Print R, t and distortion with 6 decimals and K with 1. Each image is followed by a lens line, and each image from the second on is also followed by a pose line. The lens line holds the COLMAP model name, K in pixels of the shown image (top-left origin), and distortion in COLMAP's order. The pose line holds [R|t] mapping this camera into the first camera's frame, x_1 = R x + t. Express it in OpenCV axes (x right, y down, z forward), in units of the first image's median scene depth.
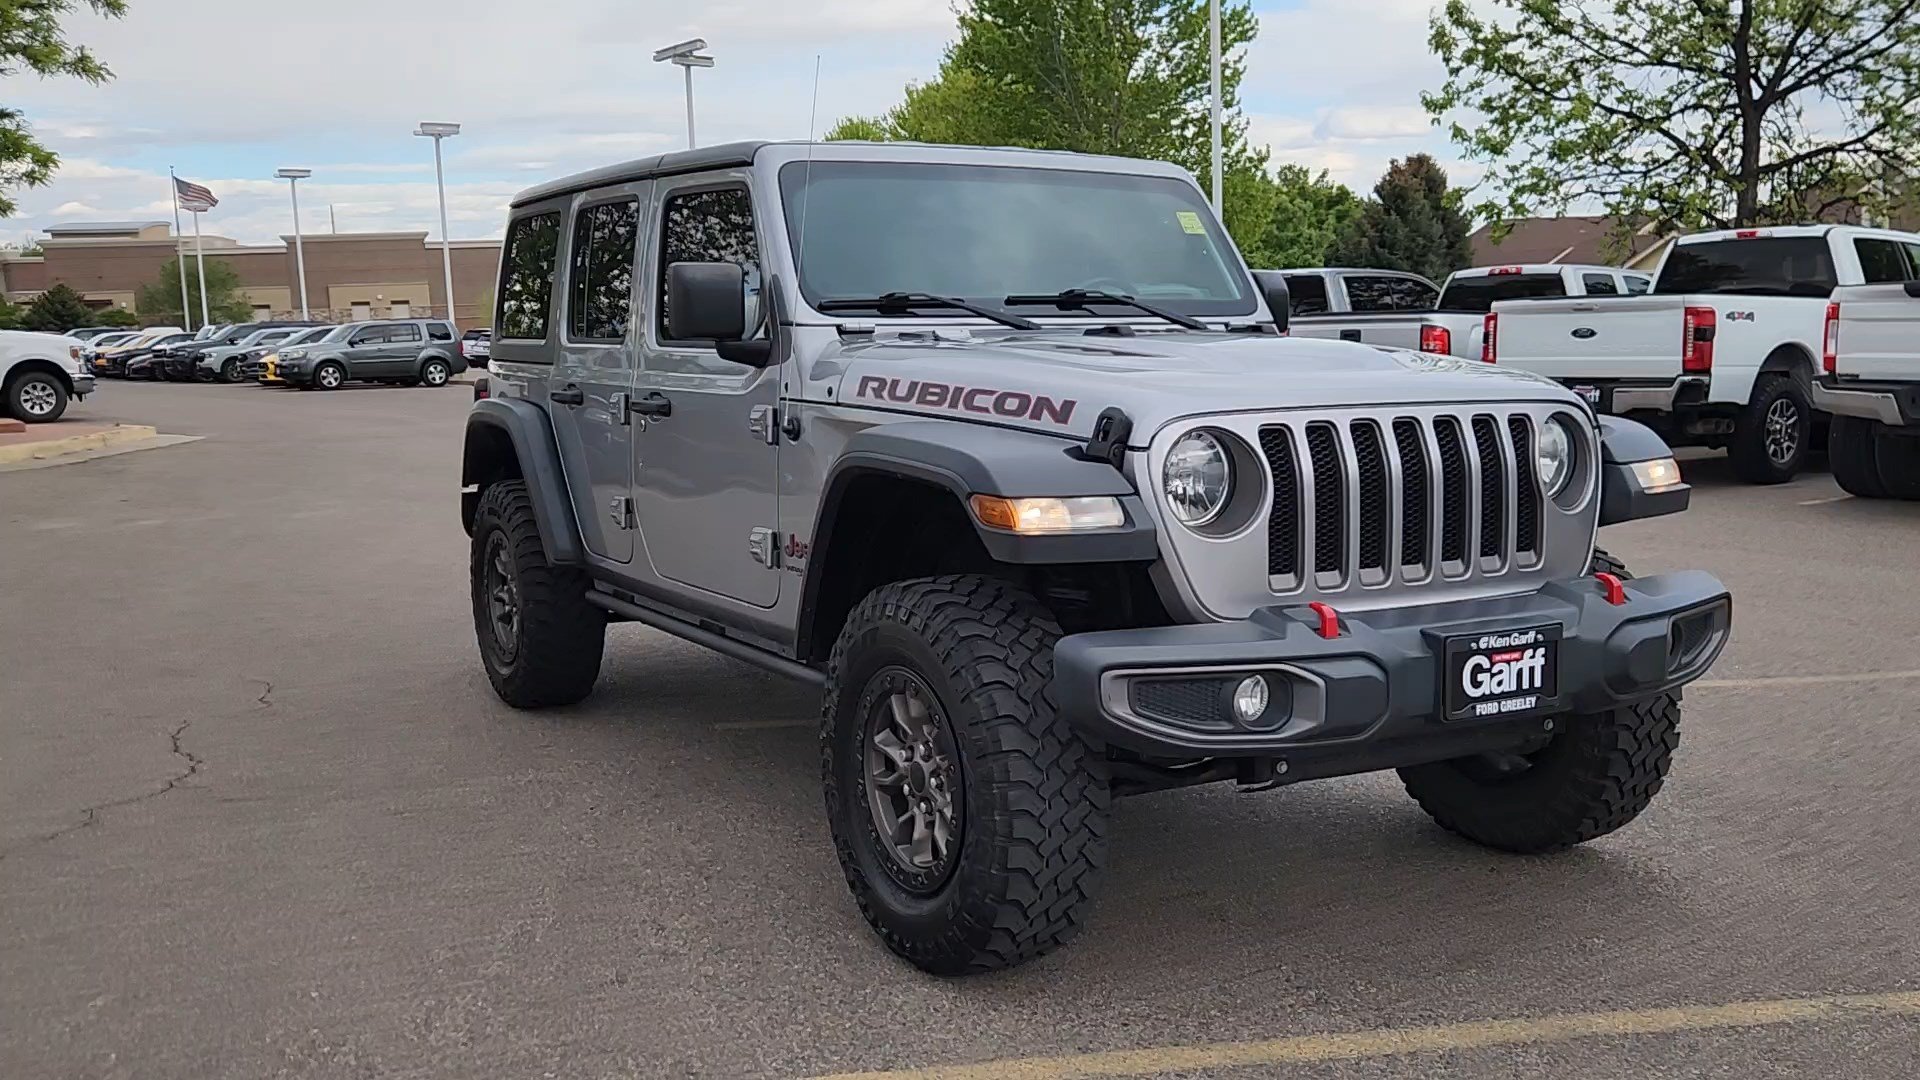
lens RADIAL K [[1754.6, 0, 945.9], [0, 1754.6, 536.8], [0, 0, 1]] dist [0.033775, -0.019090]
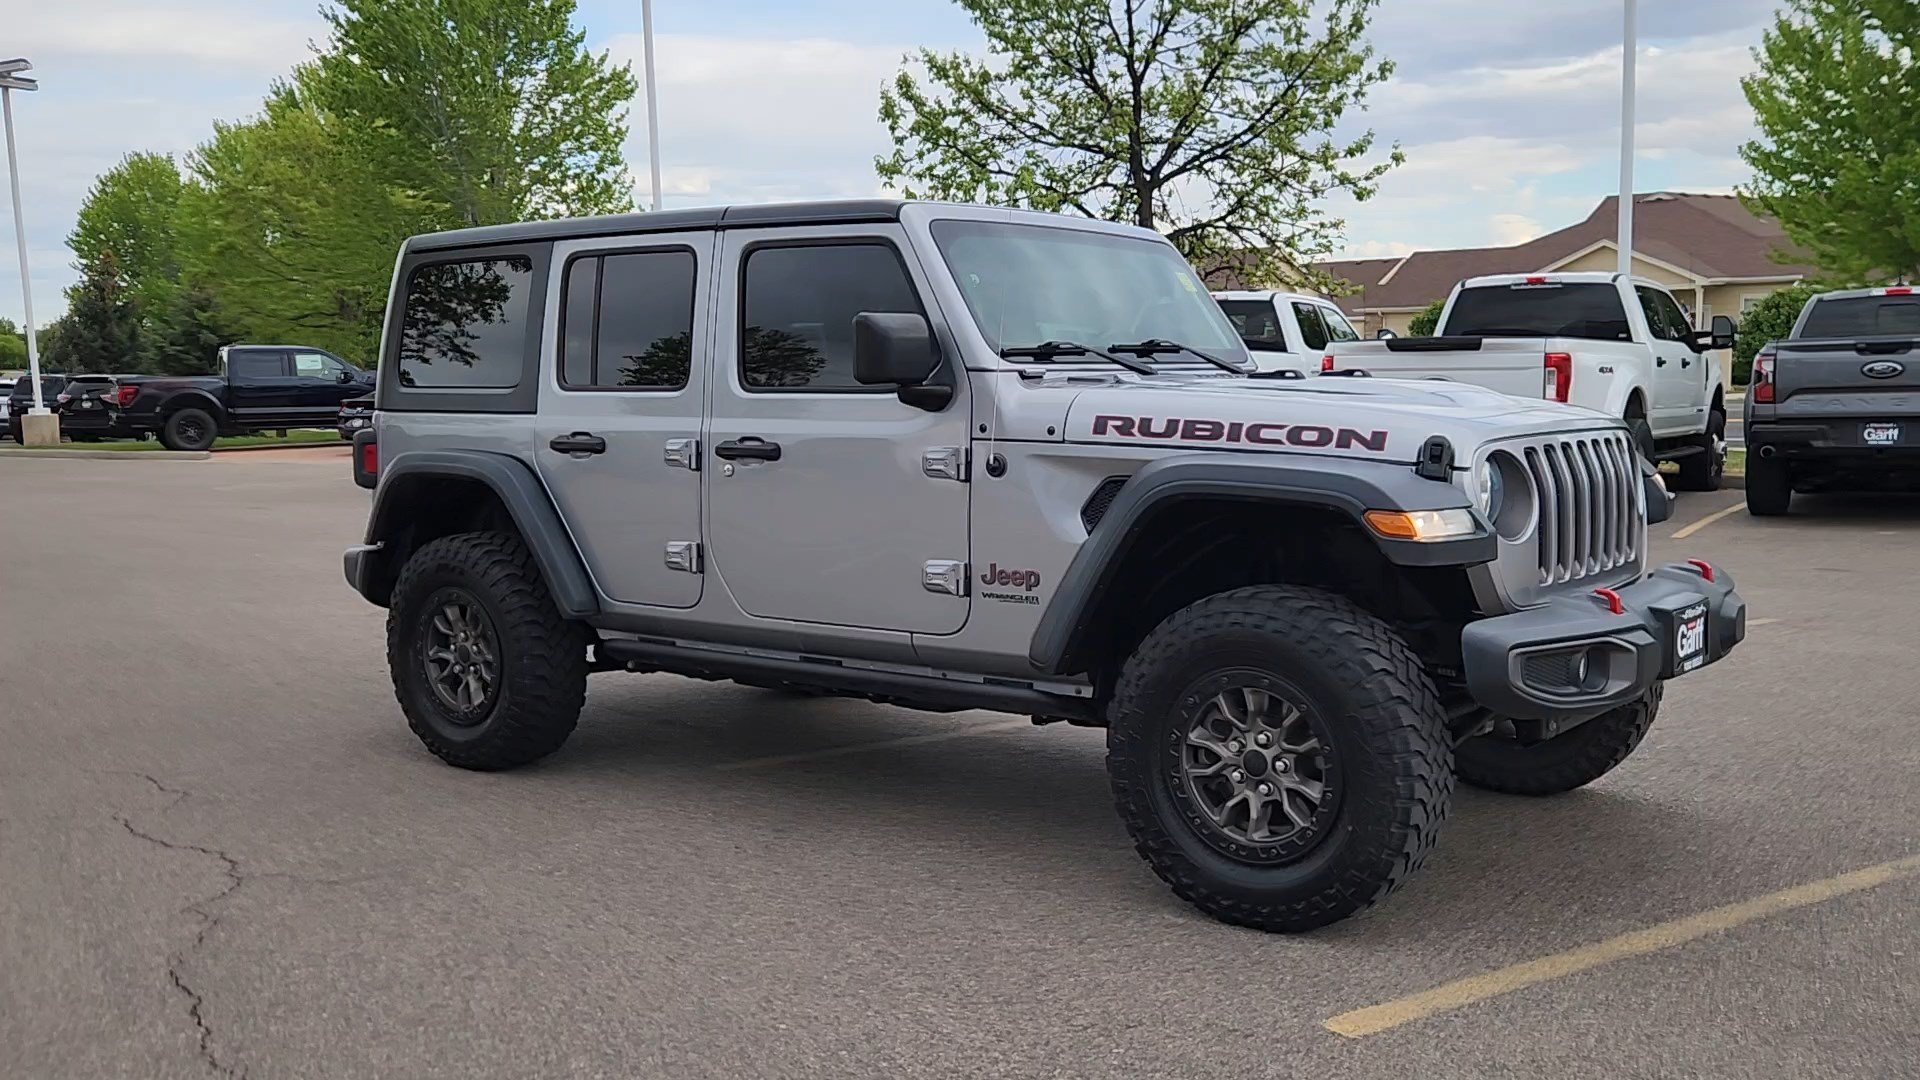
lens RADIAL K [[1754.4, 0, 949.2], [0, 1754.4, 542.8], [0, 0, 1]] dist [0.026659, -0.007727]
pose [[0.923294, -0.039700, 0.382037, -0.601497], [0.049815, 0.998620, -0.016618, 0.002468], [-0.380850, 0.034375, 0.923998, 0.014966]]
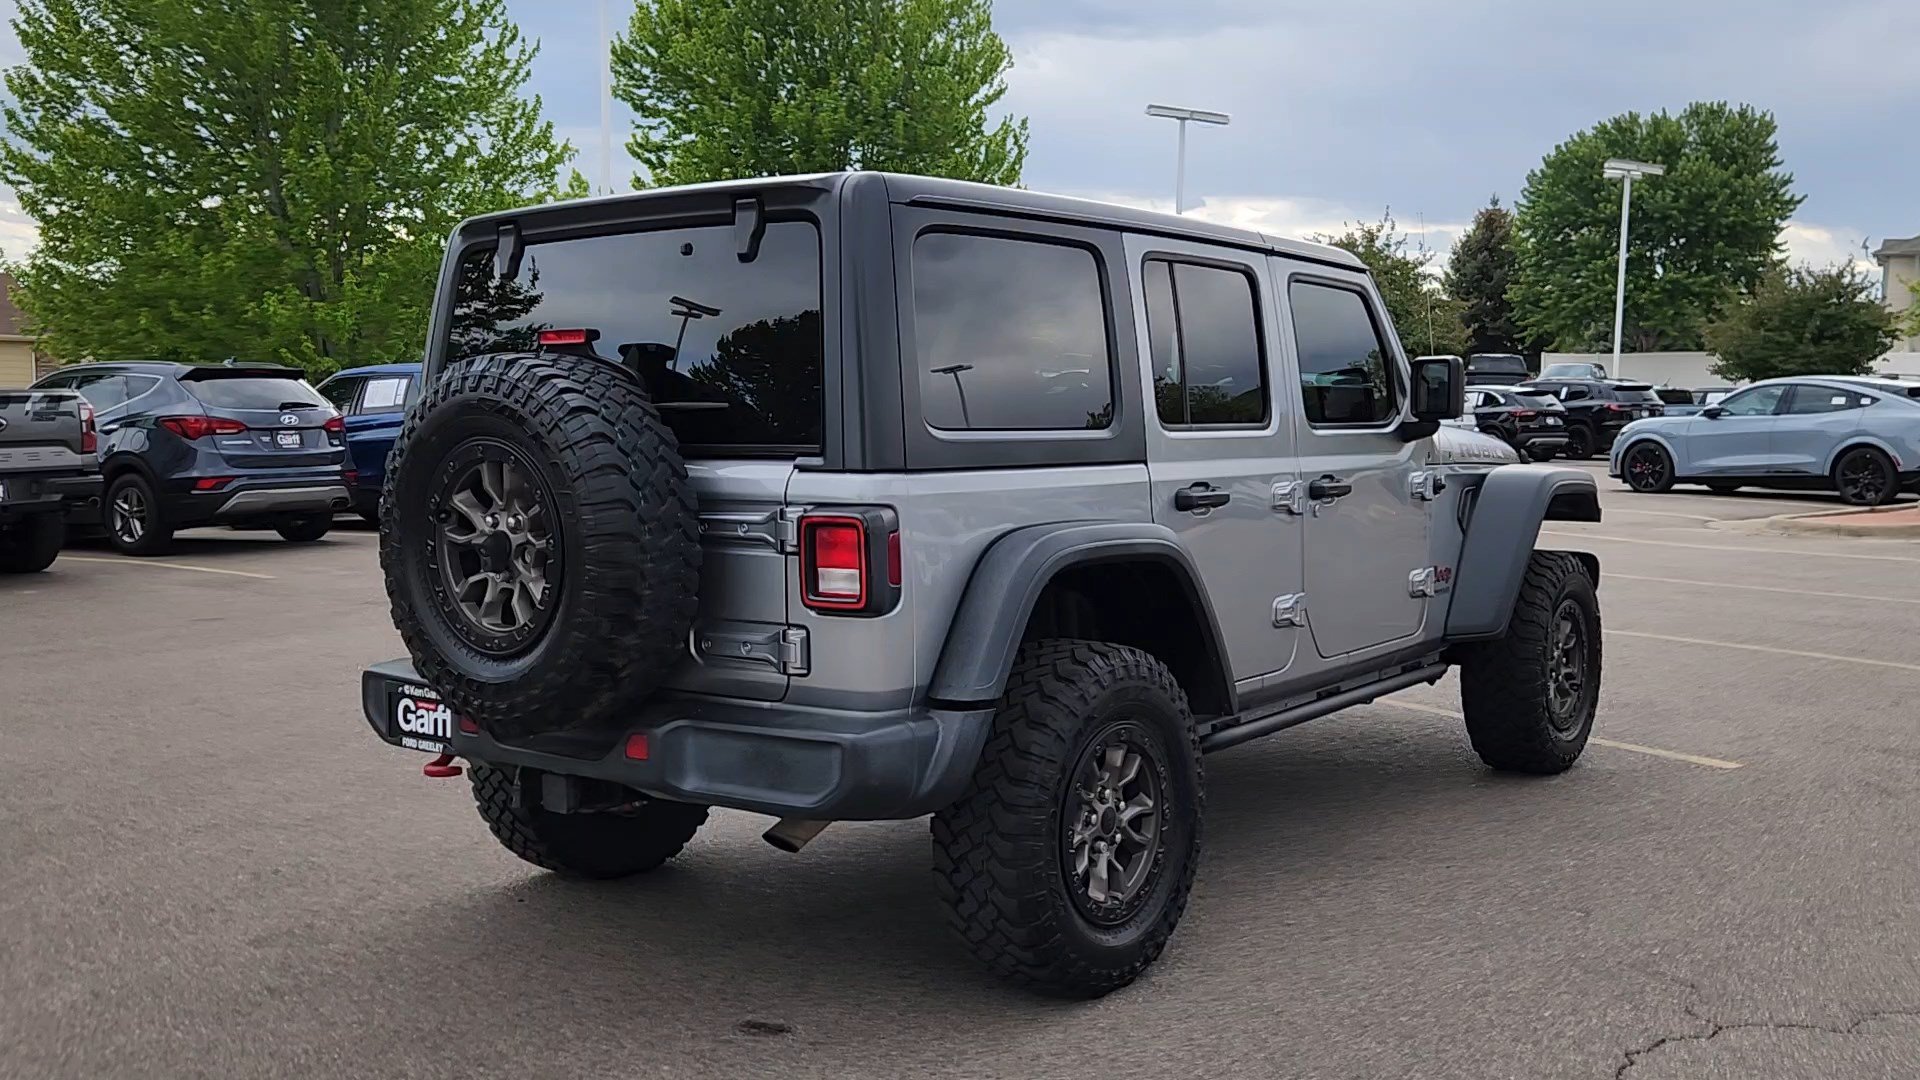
lens RADIAL K [[1754.4, 0, 949.2], [0, 1754.4, 542.8], [0, 0, 1]] dist [0.026659, -0.007727]
pose [[-0.382977, -0.059988, 0.921808, -1.338128], [0.118736, 0.986415, 0.113523, -0.243980], [-0.916095, 0.152929, -0.370651, 2.093187]]
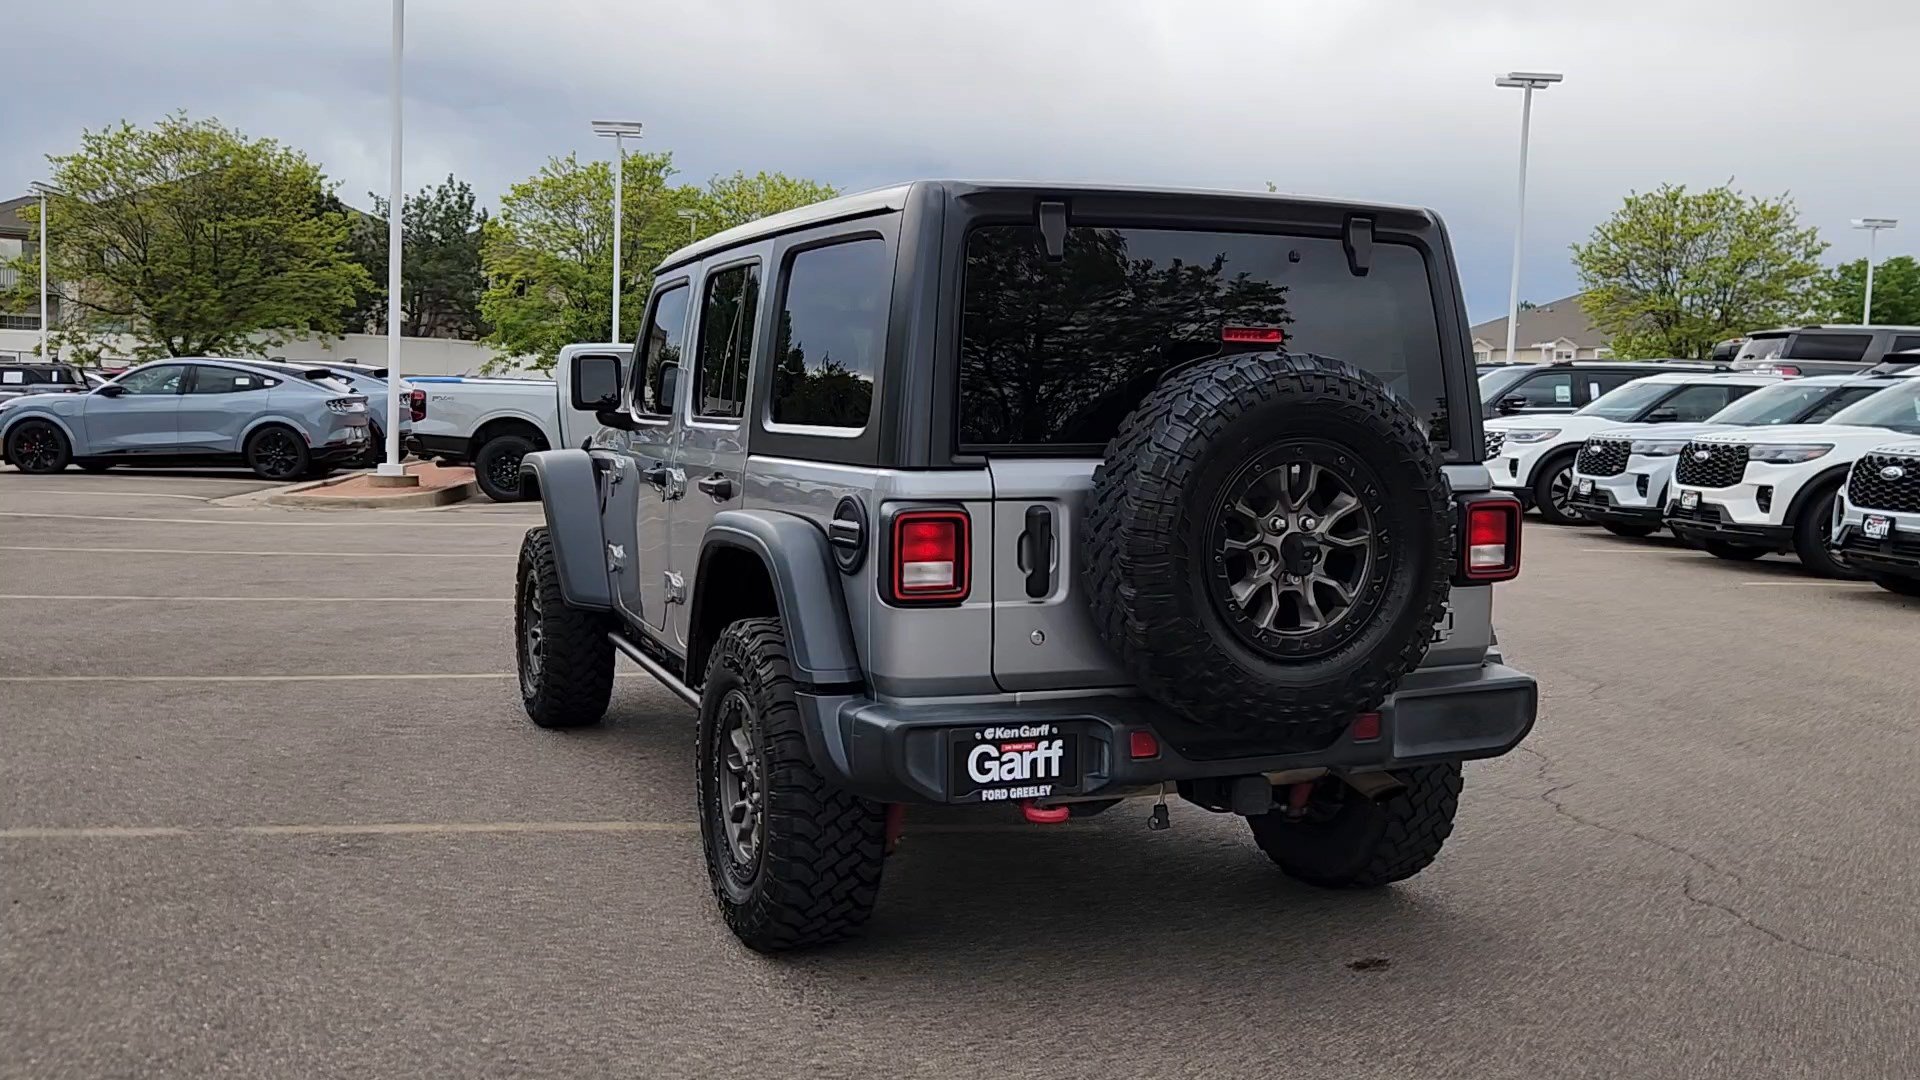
lens RADIAL K [[1754.6, 0, 945.9], [0, 1754.6, 536.8], [0, 0, 1]] dist [0.033775, -0.019090]
pose [[-0.992350, -0.016007, 0.122411, -0.251426], [0.008683, 0.980053, 0.198545, -0.361909], [-0.123148, 0.198089, -0.972417, 2.932156]]
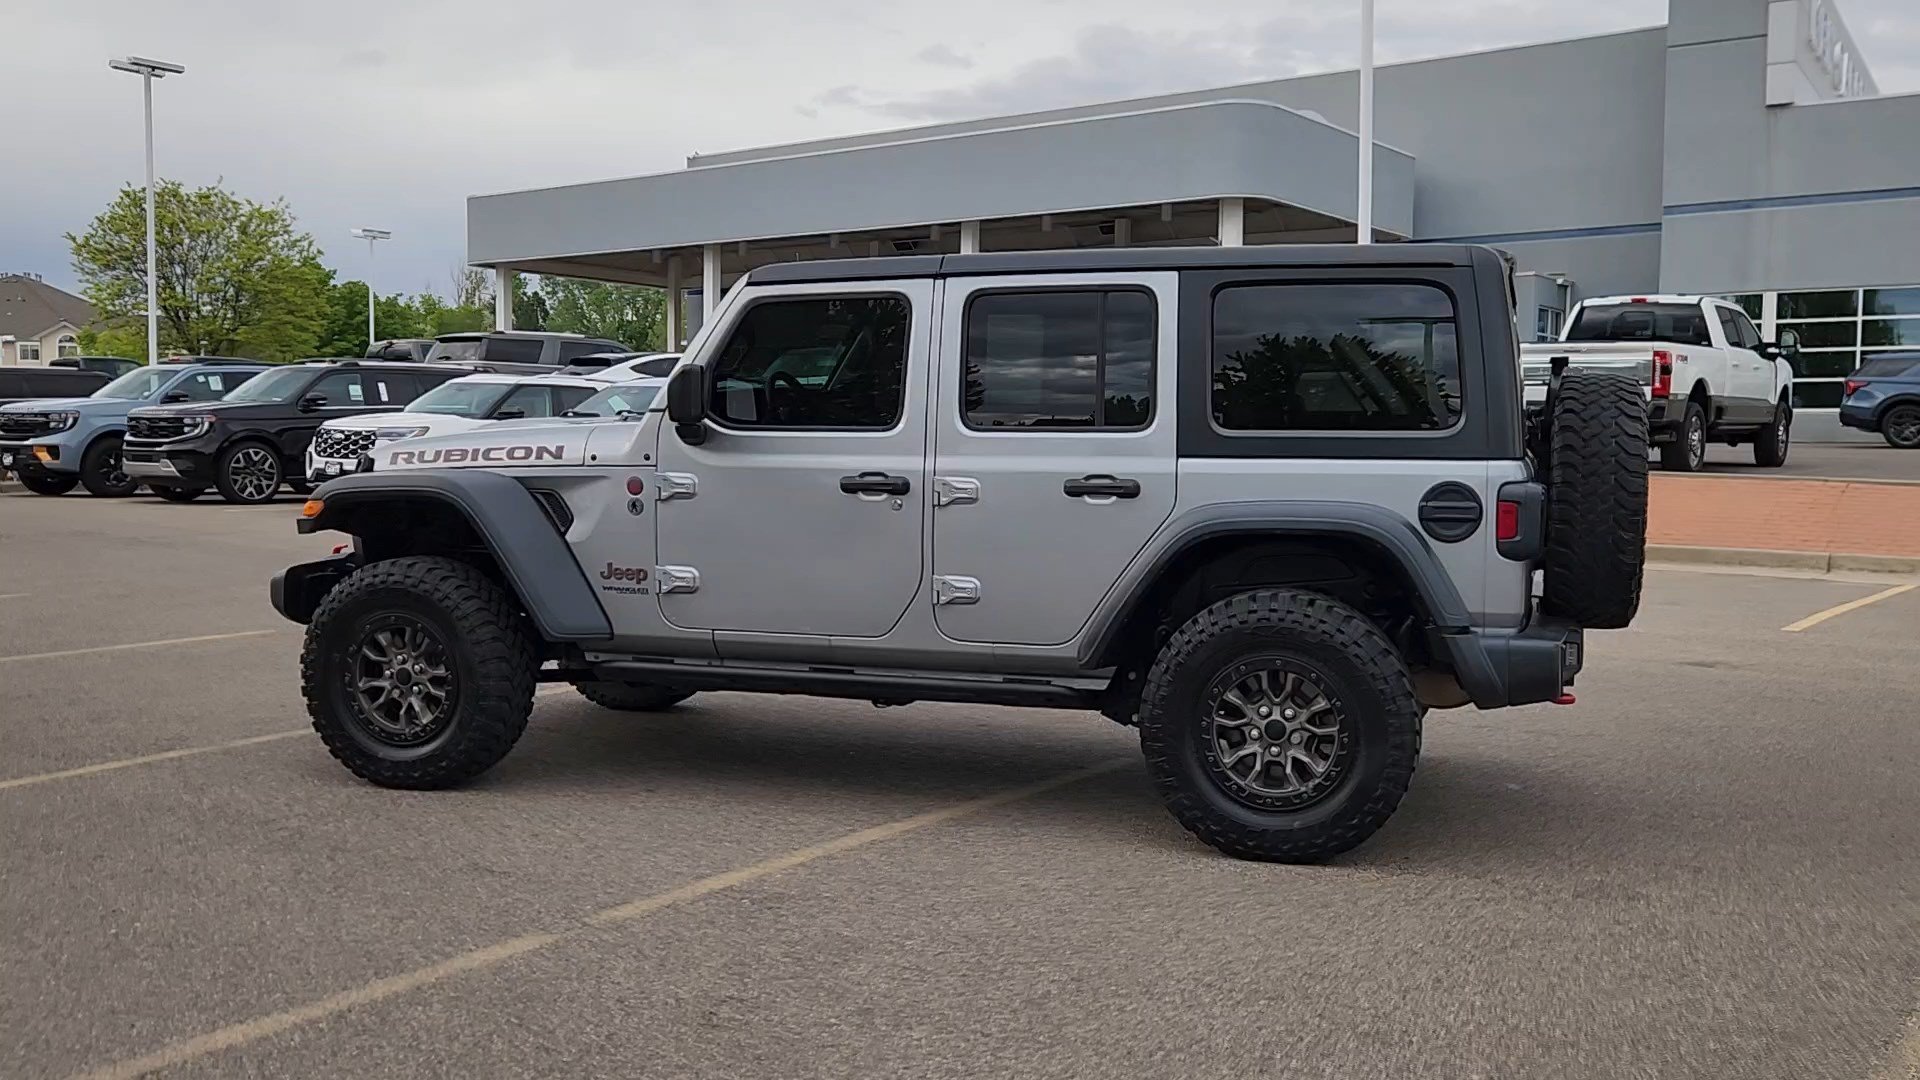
lens RADIAL K [[1754.6, 0, 945.9], [0, 1754.6, 536.8], [0, 0, 1]] dist [0.033775, -0.019090]
pose [[-0.735733, 0.055005, -0.675035, 1.114357], [-0.080636, 0.982493, 0.167945, -0.336446], [0.672455, 0.177995, -0.718417, 2.654379]]
